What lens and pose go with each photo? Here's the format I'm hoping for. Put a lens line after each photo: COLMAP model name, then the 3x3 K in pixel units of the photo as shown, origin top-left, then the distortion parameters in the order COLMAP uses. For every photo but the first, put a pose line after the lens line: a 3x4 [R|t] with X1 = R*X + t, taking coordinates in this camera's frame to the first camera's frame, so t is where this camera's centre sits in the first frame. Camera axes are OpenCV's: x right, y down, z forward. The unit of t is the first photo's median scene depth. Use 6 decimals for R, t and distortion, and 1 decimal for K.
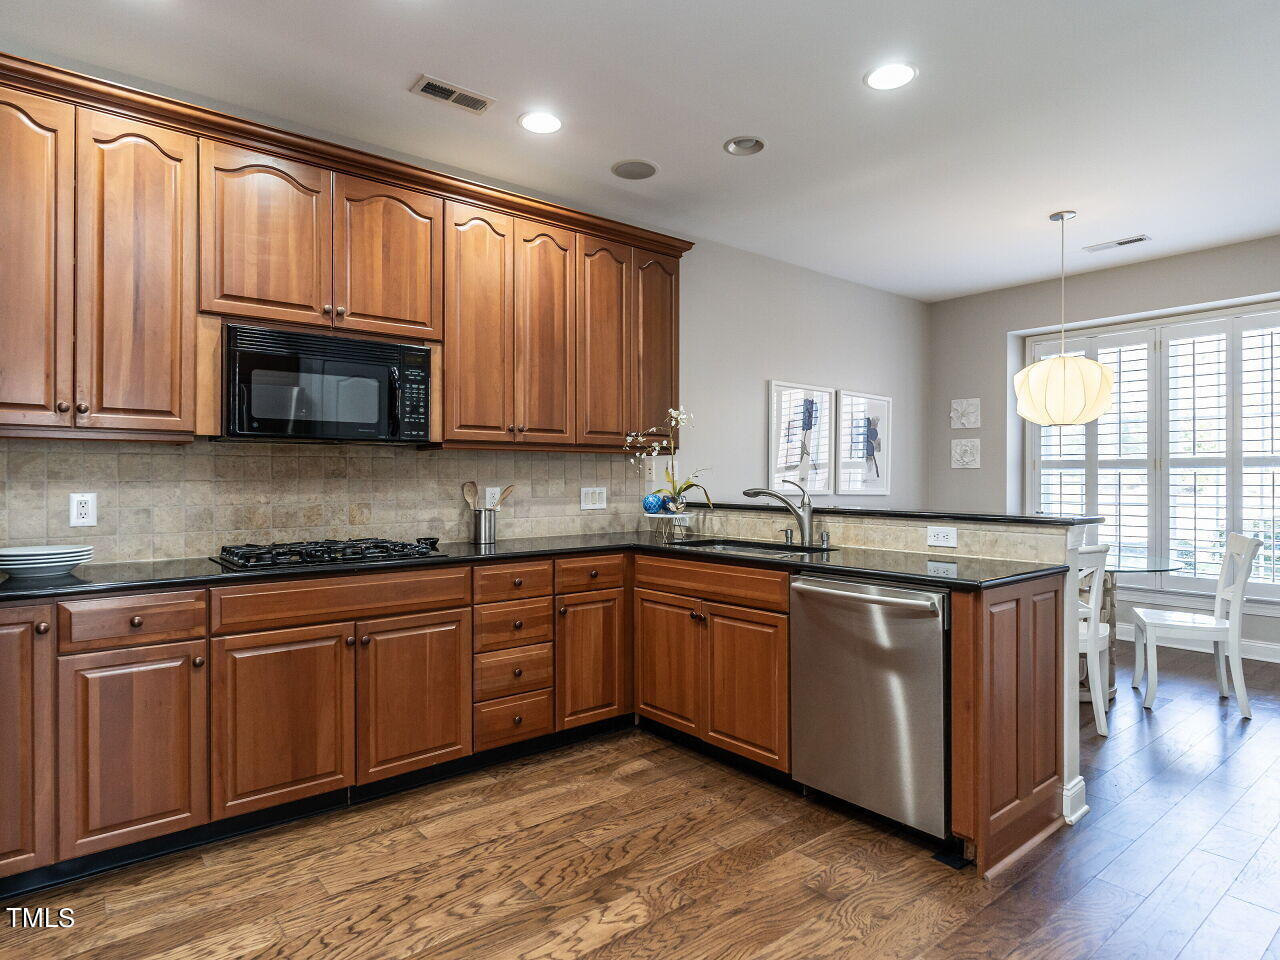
lens RADIAL K [[730.4, 0, 631.1], [0, 730.4, 475.8], [0, 0, 1]] dist [-0.002693, 0.001881]
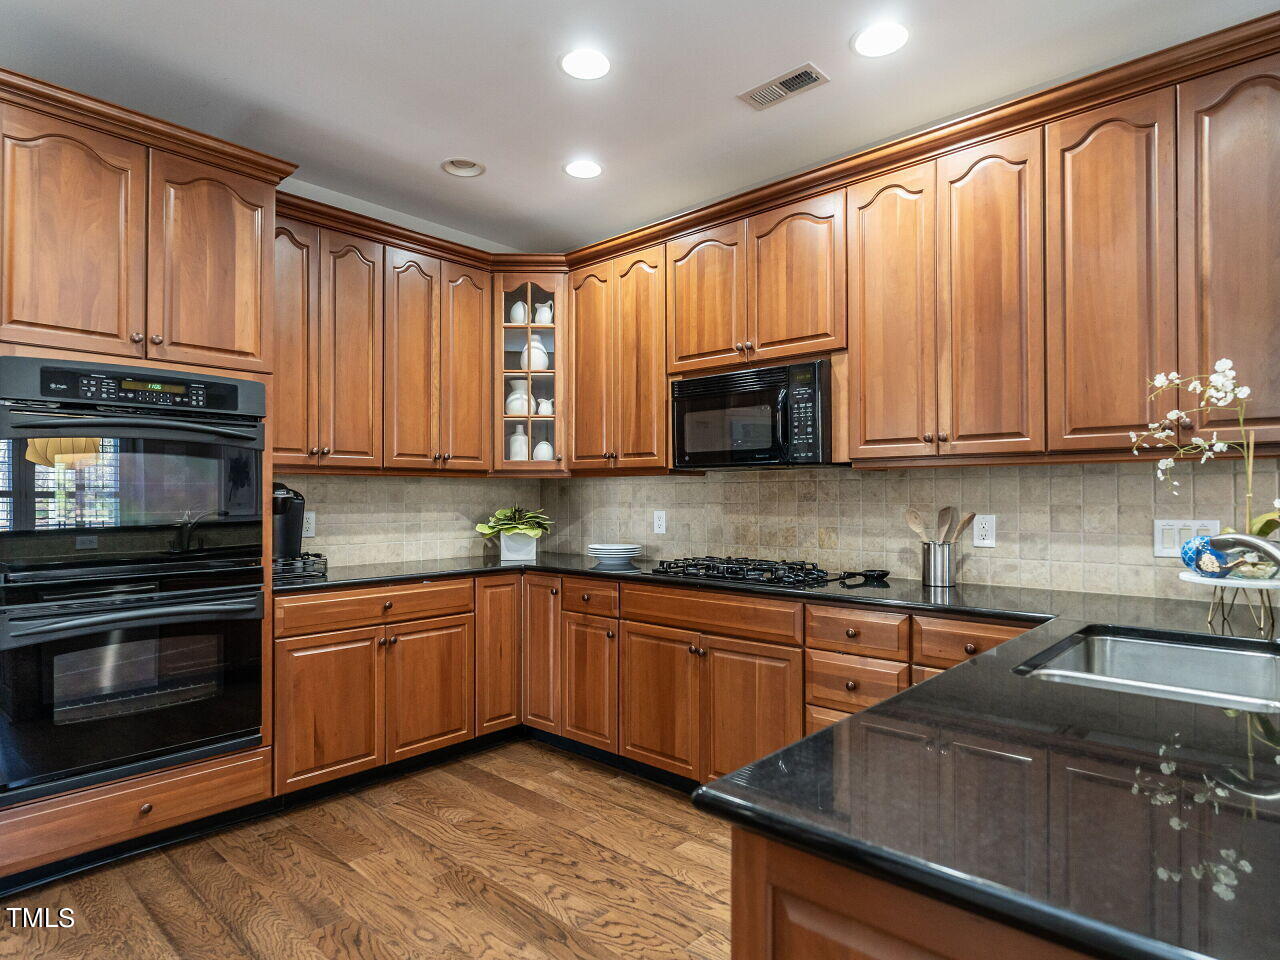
lens RADIAL K [[730.4, 0, 631.9], [0, 730.4, 489.6], [0, 0, 1]] dist [-0.002693, 0.001881]
pose [[0.148432, -0.007323, -0.988895, 0.601068], [0.004843, 0.999966, -0.006678, -0.008330], [0.988911, -0.003798, 0.148463, 0.636759]]
